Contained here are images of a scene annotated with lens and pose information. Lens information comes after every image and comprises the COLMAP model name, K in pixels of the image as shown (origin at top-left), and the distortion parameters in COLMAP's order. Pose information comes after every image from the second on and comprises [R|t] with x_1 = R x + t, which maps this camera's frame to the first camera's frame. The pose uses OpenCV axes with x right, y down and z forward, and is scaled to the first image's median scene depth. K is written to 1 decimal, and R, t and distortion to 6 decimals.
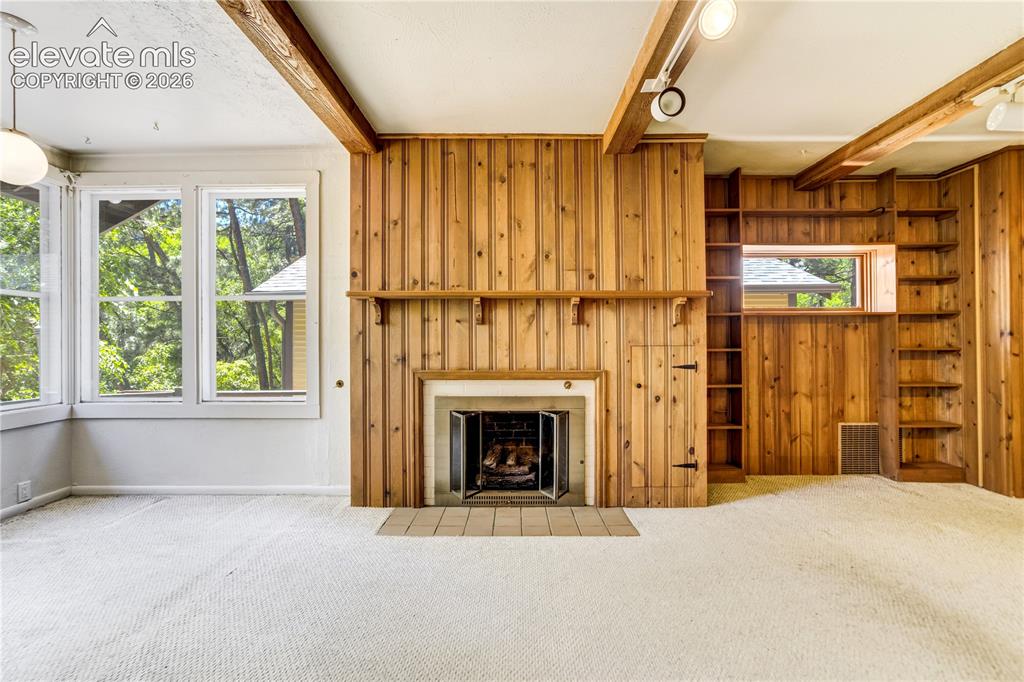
lens RADIAL K [[483.3, 0, 513.7], [0, 483.3, 342.8], [0, 0, 1]] dist [-0.003921, 0.000093]
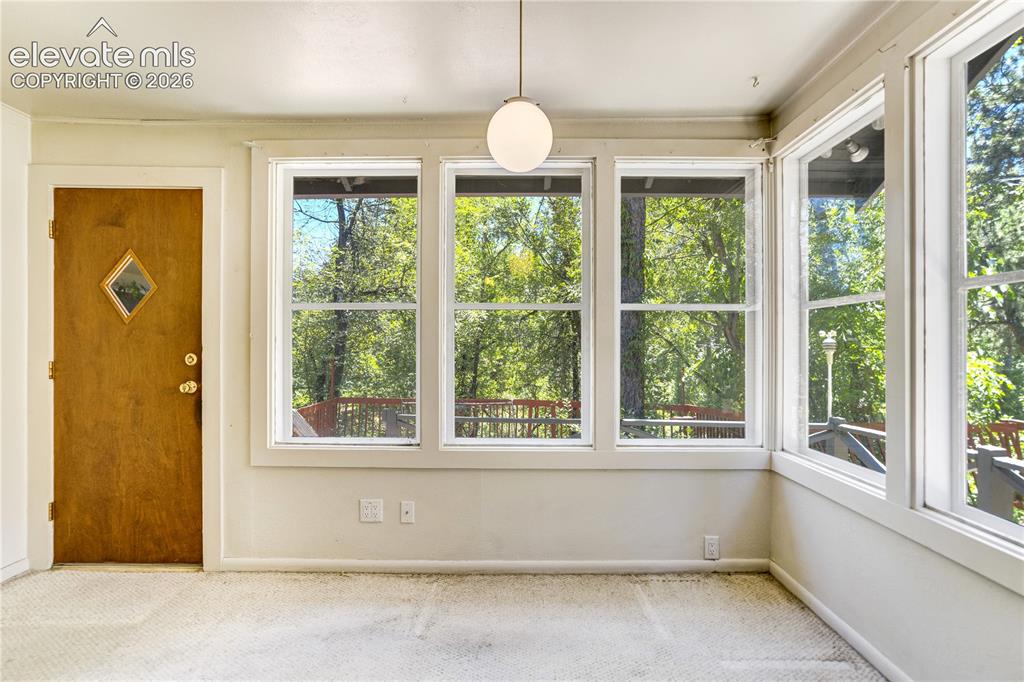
lens RADIAL K [[483.3, 0, 515.1], [0, 483.3, 344.6], [0, 0, 1]] dist [-0.003921, 0.000093]
pose [[-0.010604, 0.004821, -0.999932, -0.145413], [-0.003055, 0.999984, 0.004853, -0.032897], [0.999939, 0.003107, -0.010589, 0.522607]]
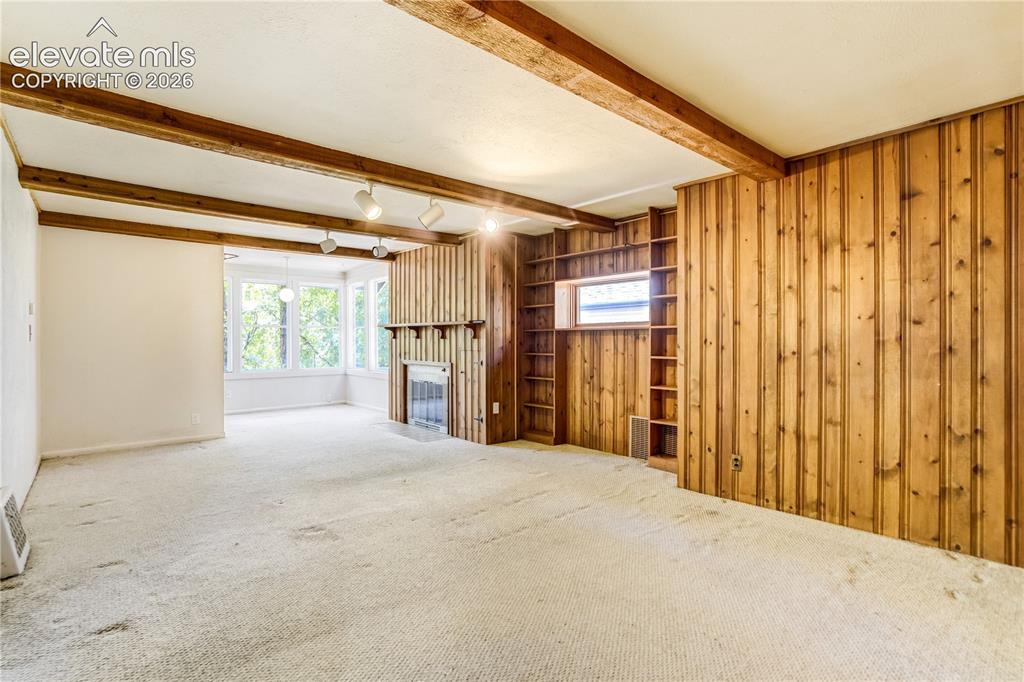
lens RADIAL K [[483.3, 0, 507.6], [0, 483.3, 340.7], [0, 0, 1]] dist [-0.003921, 0.000093]
pose [[0.657084, 0.003359, -0.753810, 1.401996], [-0.002638, 0.999994, 0.002156, -0.028274], [0.753813, 0.000572, 0.657089, -0.054475]]
